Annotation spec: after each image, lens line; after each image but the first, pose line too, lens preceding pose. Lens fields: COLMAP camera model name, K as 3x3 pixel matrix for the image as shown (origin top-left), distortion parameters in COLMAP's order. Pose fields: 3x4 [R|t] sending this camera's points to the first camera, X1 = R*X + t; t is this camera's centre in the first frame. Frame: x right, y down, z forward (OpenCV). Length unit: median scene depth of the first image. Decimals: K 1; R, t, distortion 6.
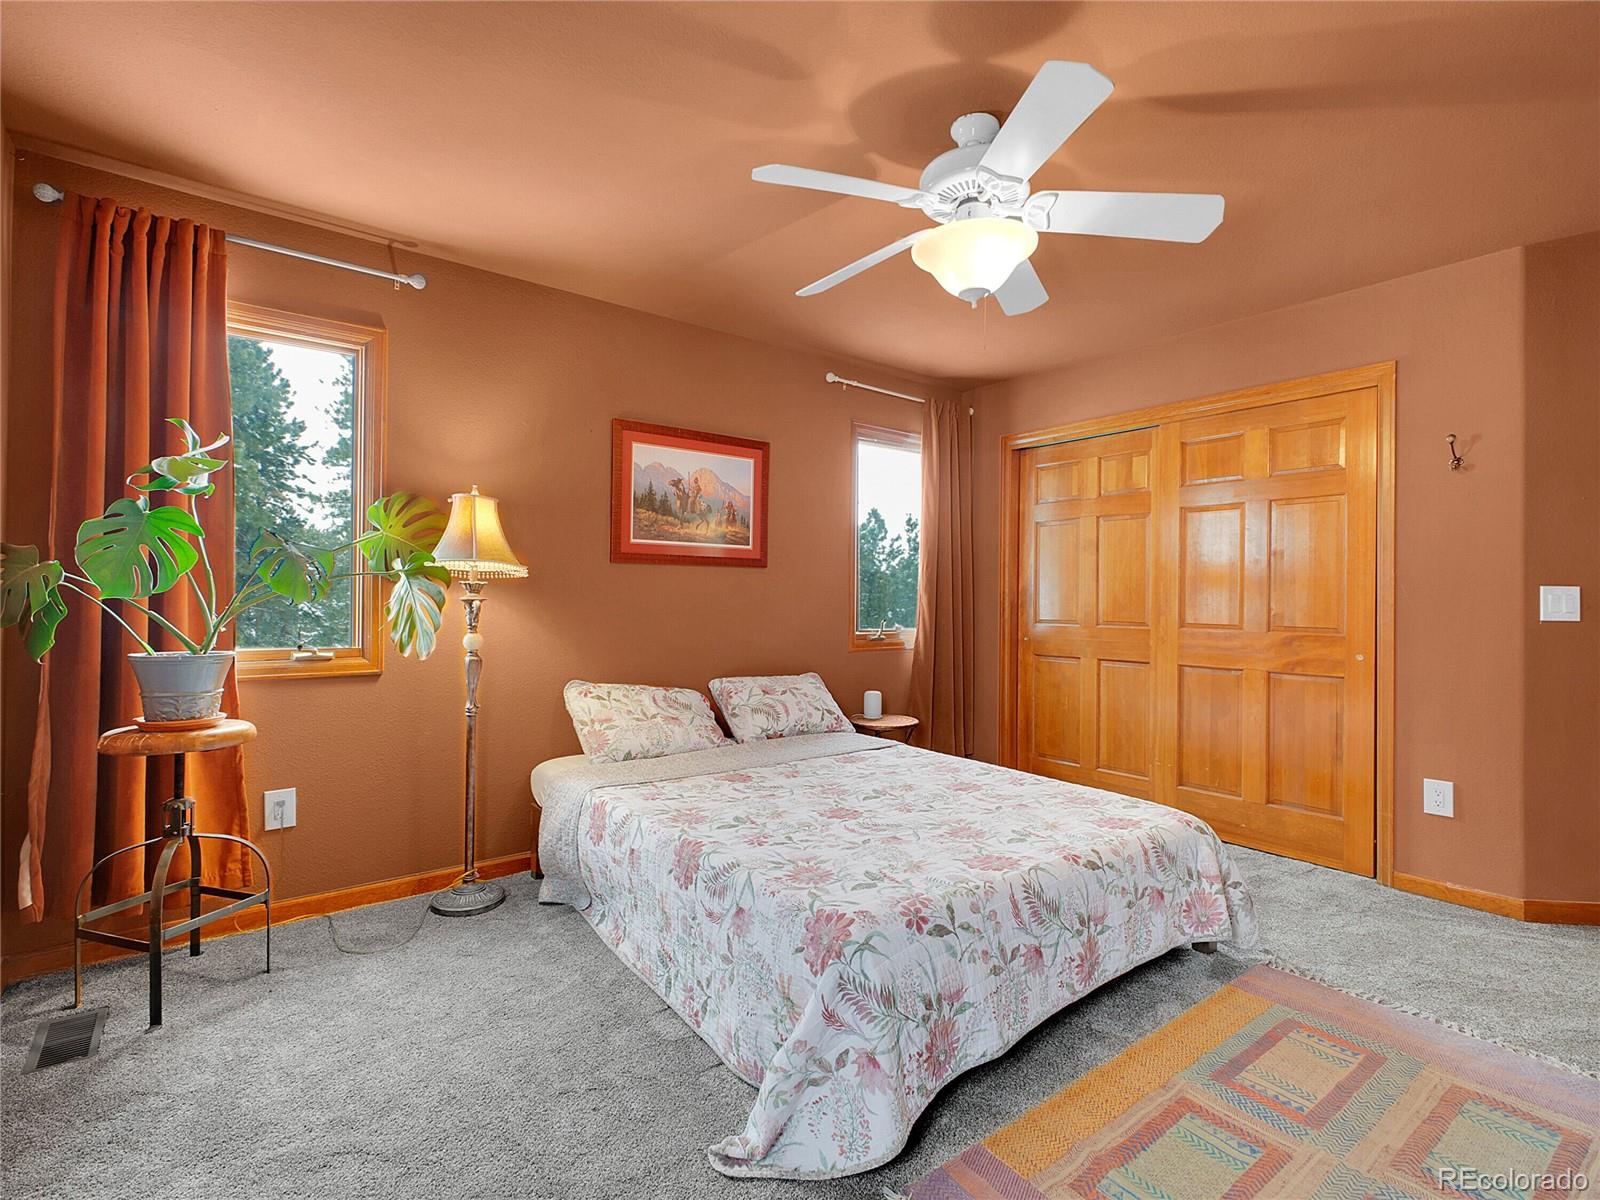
lens RADIAL K [[778.7, 0, 802.3], [0, 778.7, 593.1], [0, 0, 1]] dist [0.001959, -0.000252]
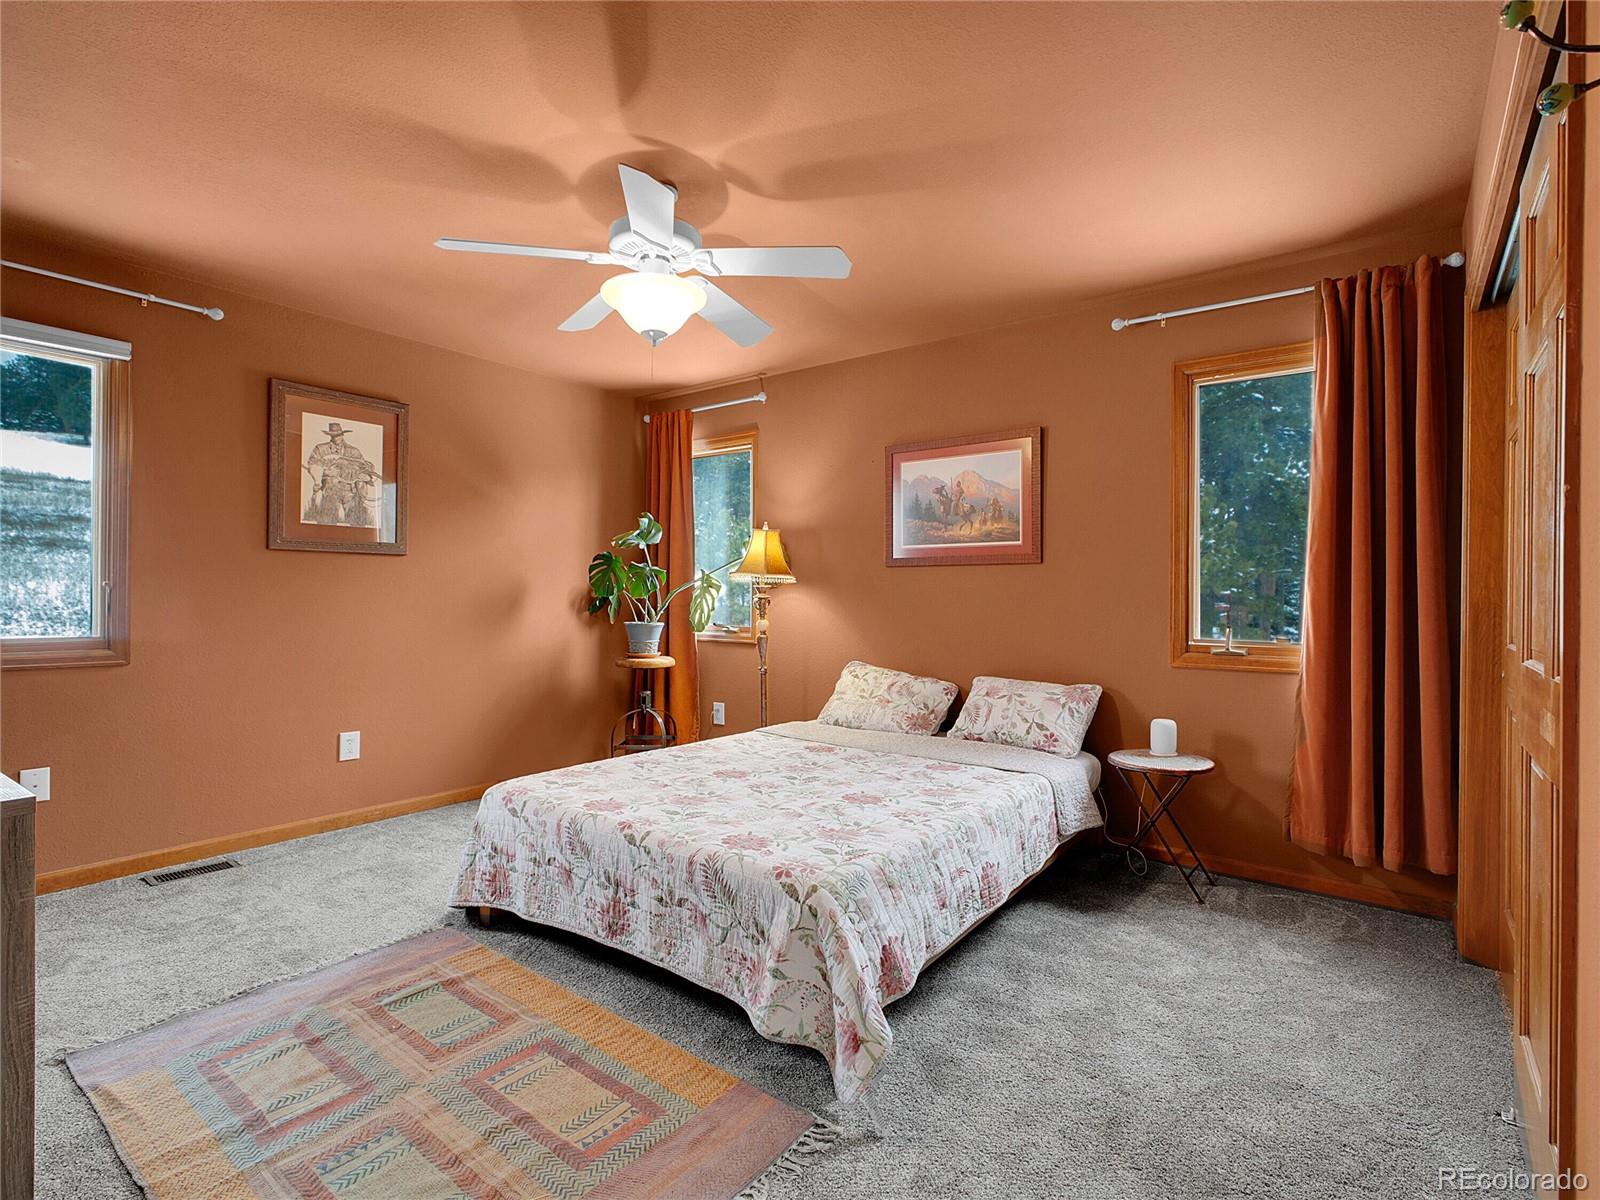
lens RADIAL K [[778.7, 0, 802.3], [0, 778.7, 593.1], [0, 0, 1]] dist [0.001959, -0.000252]
pose [[0.258437, -0.008932, -0.965987, 1.101784], [0.002729, 0.999960, -0.008516, 0.013755], [0.966024, -0.000435, 0.258451, 0.709301]]
